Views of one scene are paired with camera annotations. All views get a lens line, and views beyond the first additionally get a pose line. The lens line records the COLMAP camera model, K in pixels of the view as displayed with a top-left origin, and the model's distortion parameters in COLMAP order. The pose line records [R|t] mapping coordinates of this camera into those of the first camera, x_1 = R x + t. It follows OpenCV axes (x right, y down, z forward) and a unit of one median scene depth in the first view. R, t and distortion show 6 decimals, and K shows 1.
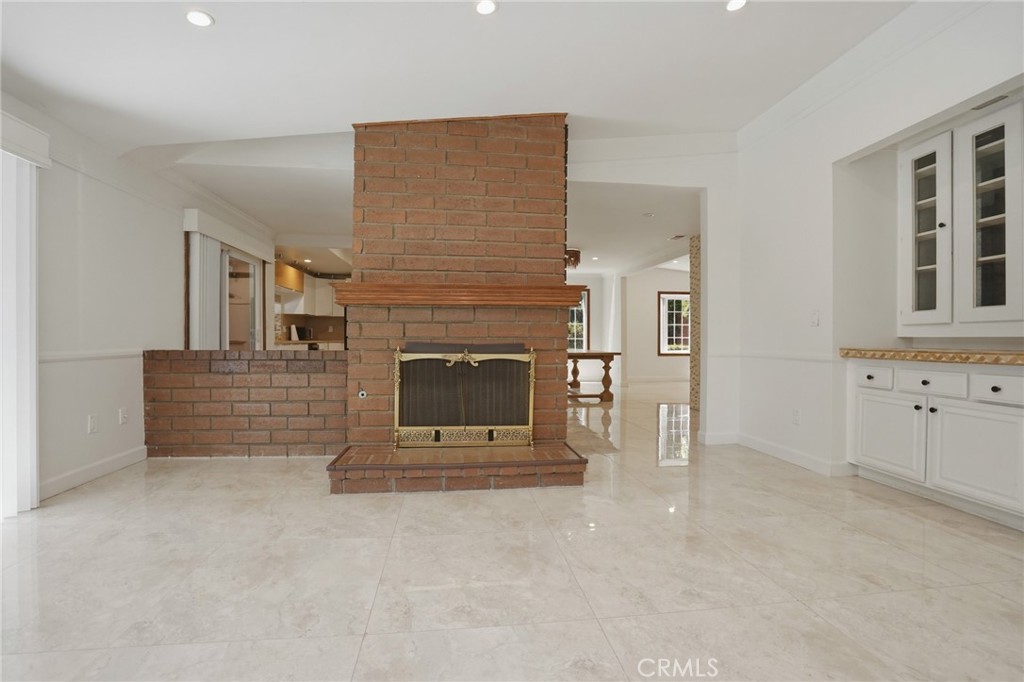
lens RADIAL K [[484.2, 0, 512.0], [0, 484.2, 341.0], [0, 0, 1]] dist [-0.061009, 0.027370]
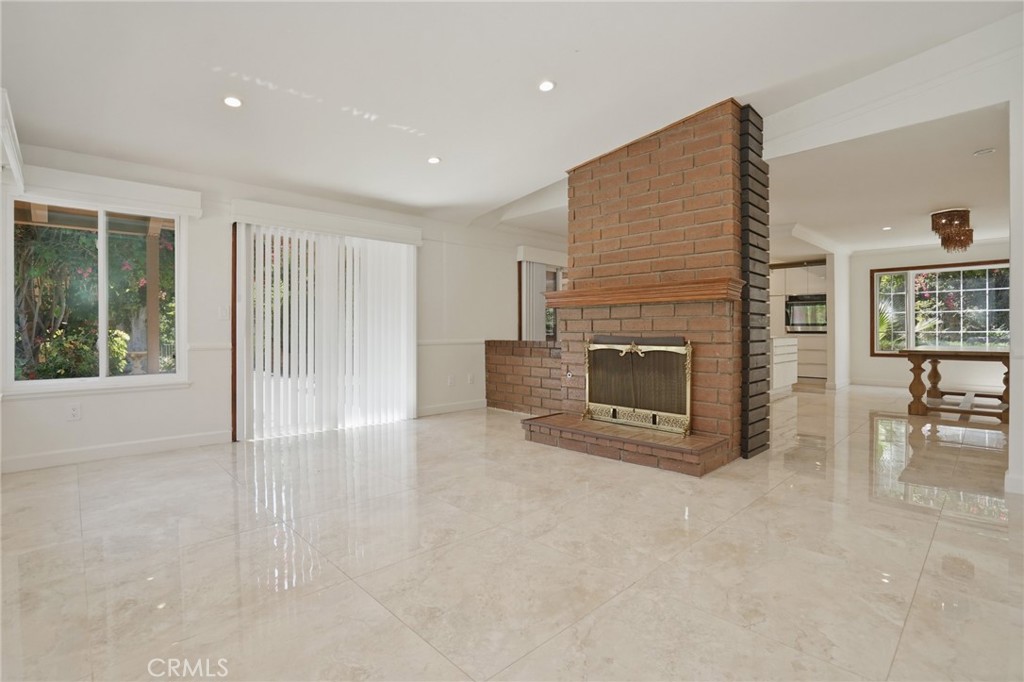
lens RADIAL K [[497.4, 0, 512.0], [0, 497.4, 341.0], [0, 0, 1]] dist [-0.120493, 0.056165]
pose [[0.576691, 0.010031, -0.816901, 0.690635], [-0.000937, 0.999932, 0.011617, 0.002491], [0.816962, -0.005934, 0.576661, 0.085589]]
